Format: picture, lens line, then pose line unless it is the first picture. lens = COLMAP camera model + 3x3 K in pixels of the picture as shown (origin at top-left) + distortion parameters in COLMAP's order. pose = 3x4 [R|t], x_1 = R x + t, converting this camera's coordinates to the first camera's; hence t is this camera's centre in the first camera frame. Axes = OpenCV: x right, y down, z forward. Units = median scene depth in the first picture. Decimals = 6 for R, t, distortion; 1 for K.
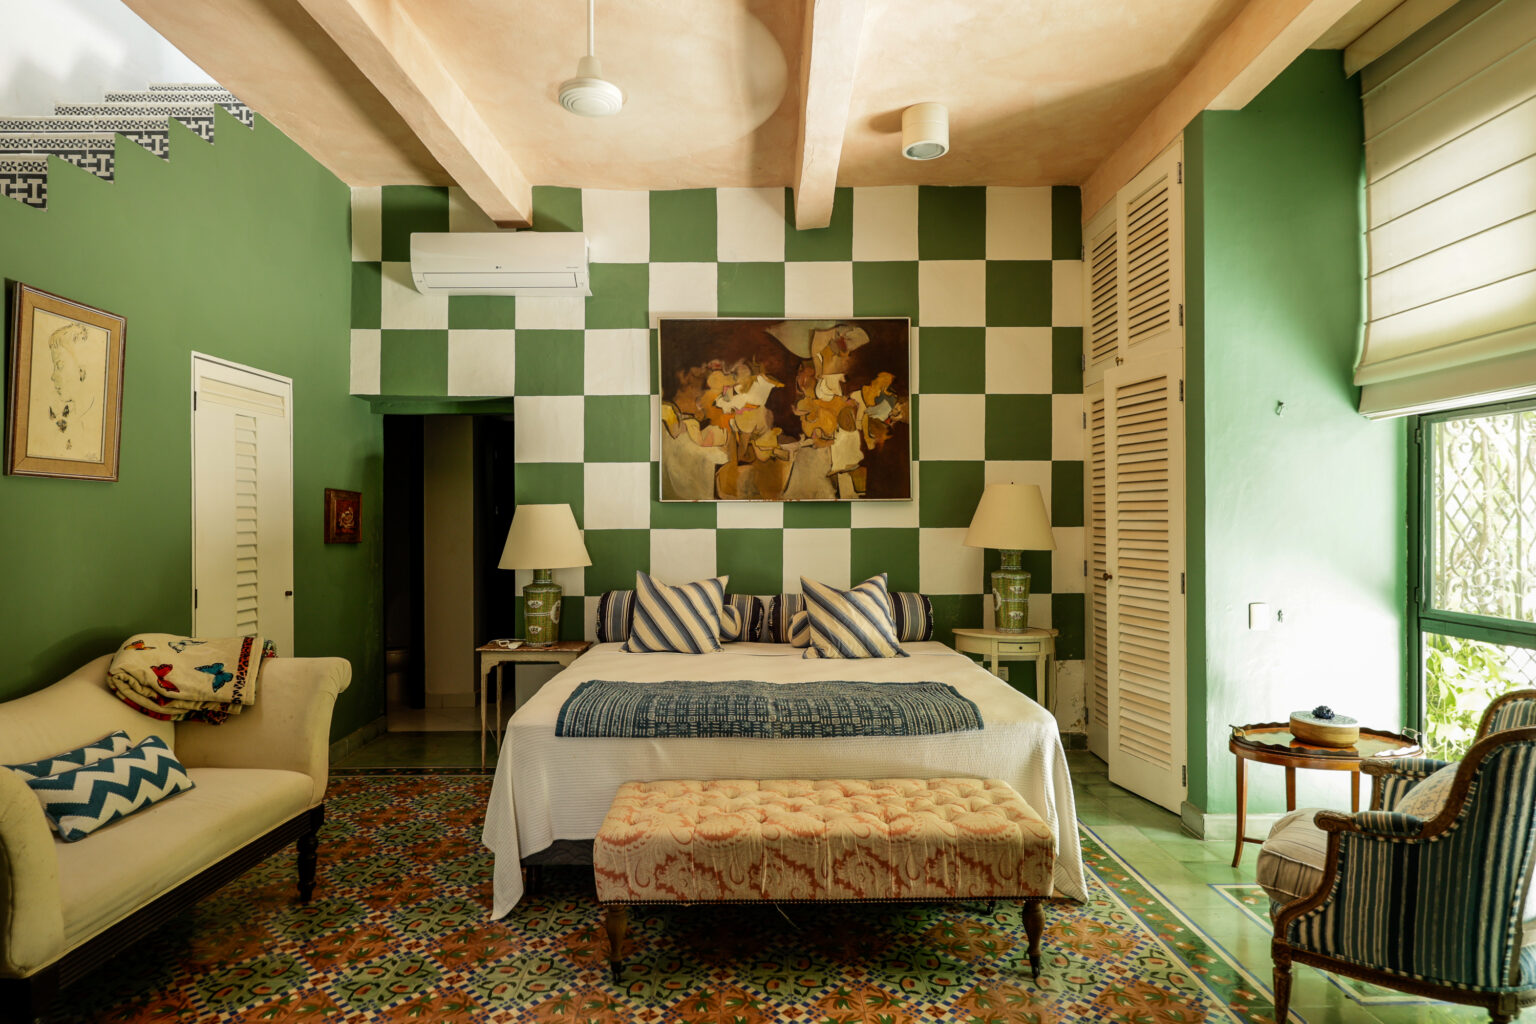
lens RADIAL K [[833.8, 0, 768.0], [0, 833.8, 512.0], [0, 0, 1]] dist [0.002283, -0.000636]
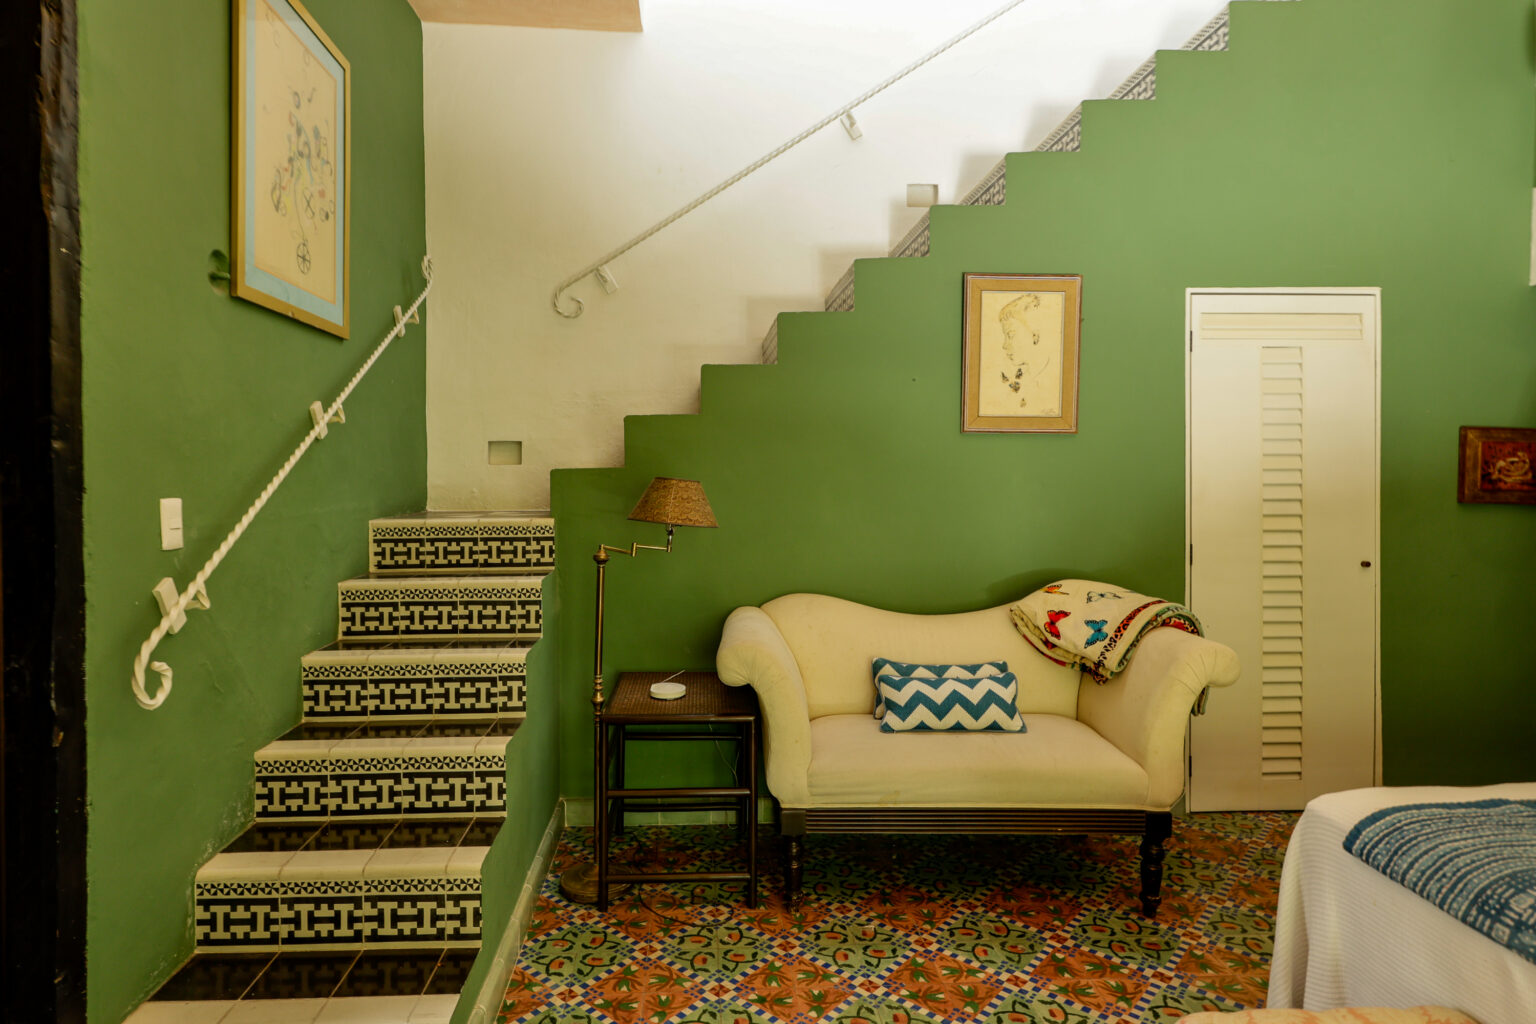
lens RADIAL K [[888.9, 0, 764.7], [0, 888.9, 475.6], [0, 0, 1]] dist [0.001265, 0.001378]
pose [[0.028194, 0.009007, -0.999562, 0.357939], [0.006655, 0.999936, 0.009198, 0.004478], [0.999580, -0.006911, 0.028133, 0.614509]]
